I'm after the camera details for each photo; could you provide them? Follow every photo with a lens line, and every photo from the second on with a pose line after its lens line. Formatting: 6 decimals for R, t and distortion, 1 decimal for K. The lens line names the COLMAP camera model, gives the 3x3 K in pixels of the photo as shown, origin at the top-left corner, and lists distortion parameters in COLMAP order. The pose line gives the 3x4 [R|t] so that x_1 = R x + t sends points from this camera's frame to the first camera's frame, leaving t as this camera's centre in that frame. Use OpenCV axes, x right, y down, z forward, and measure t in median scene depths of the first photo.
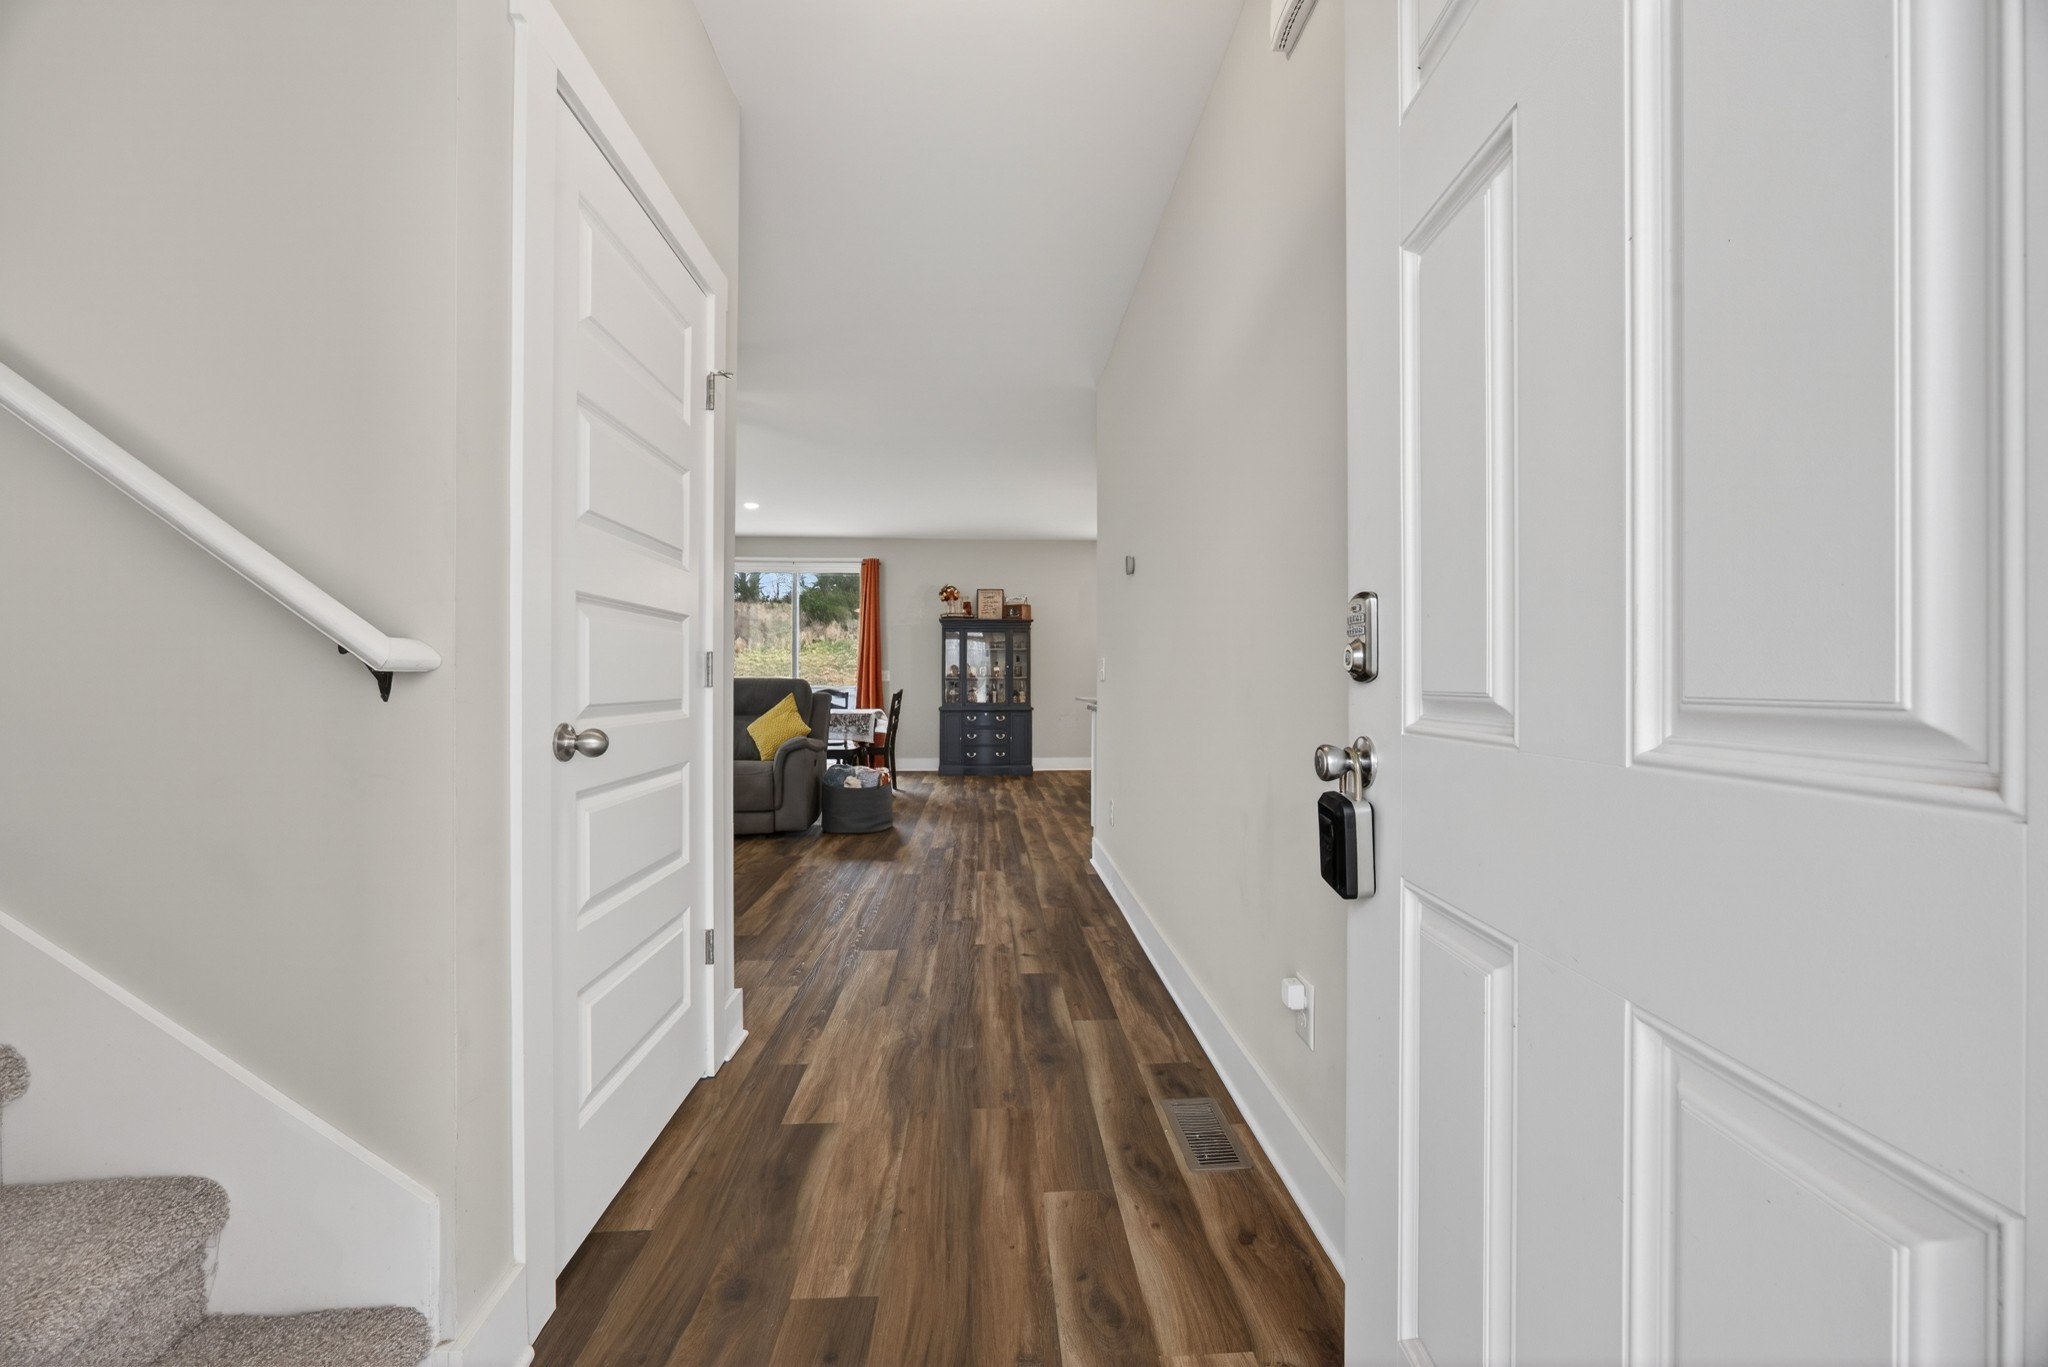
lens RADIAL K [[770.7, 0, 1022.2], [0, 770.7, 708.5], [0, 0, 1]] dist [0.000109, 0.004396]
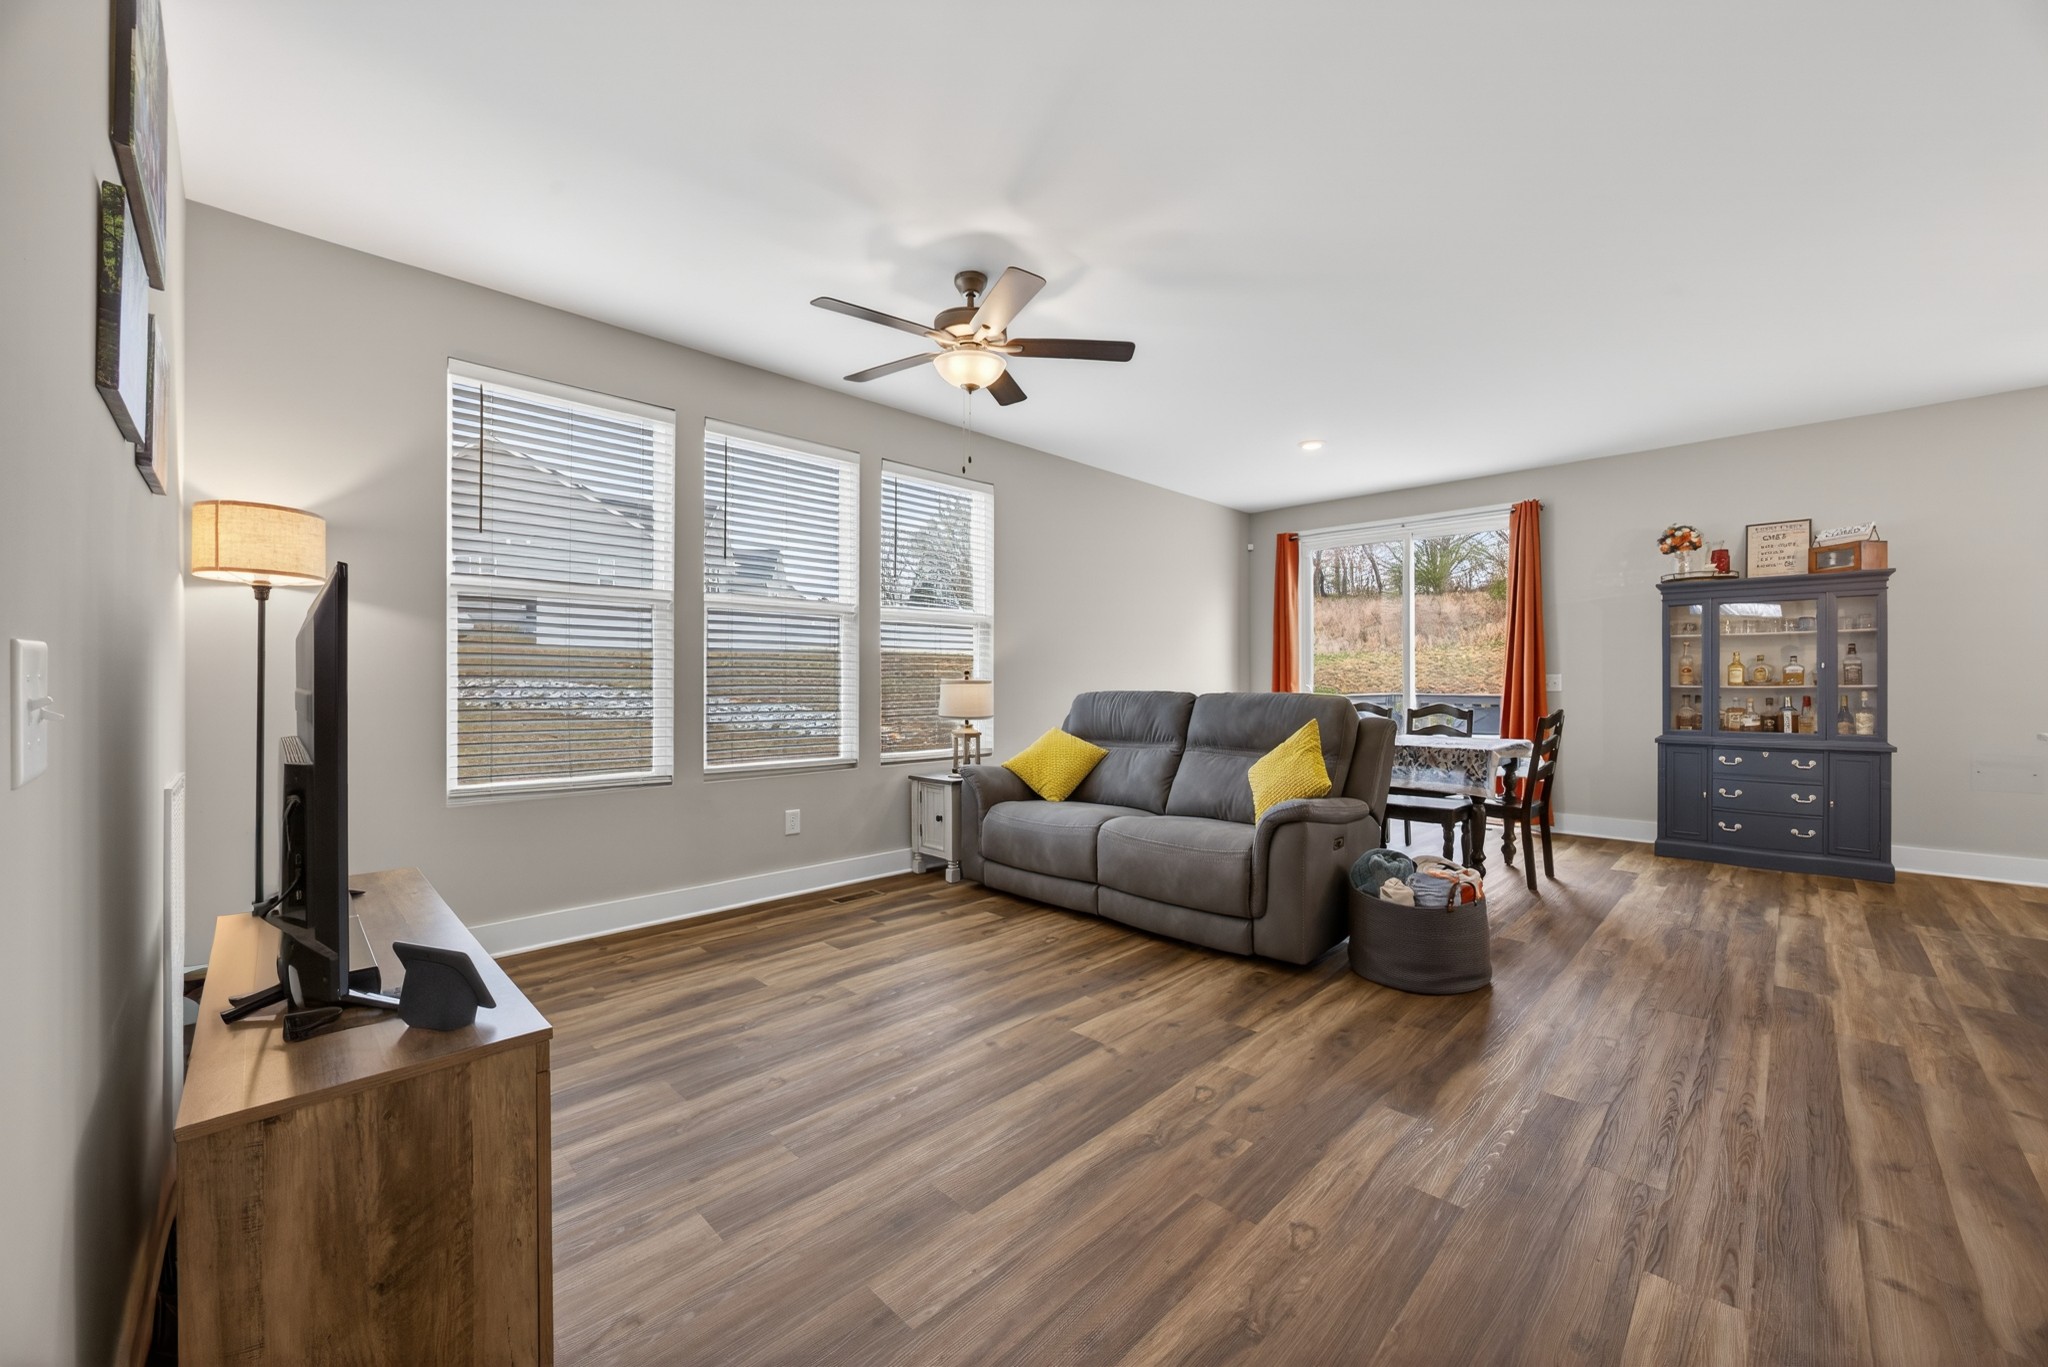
lens RADIAL K [[788.8, 0, 1031.1], [0, 788.8, 683.5], [0, 0, 1]] dist [-0.016607, 0.004924]
pose [[0.677714, -0.000842, -0.735326, 0.006270], [-0.022079, 0.999525, -0.021493, -0.020593], [0.734994, 0.030802, 0.677373, 0.279786]]
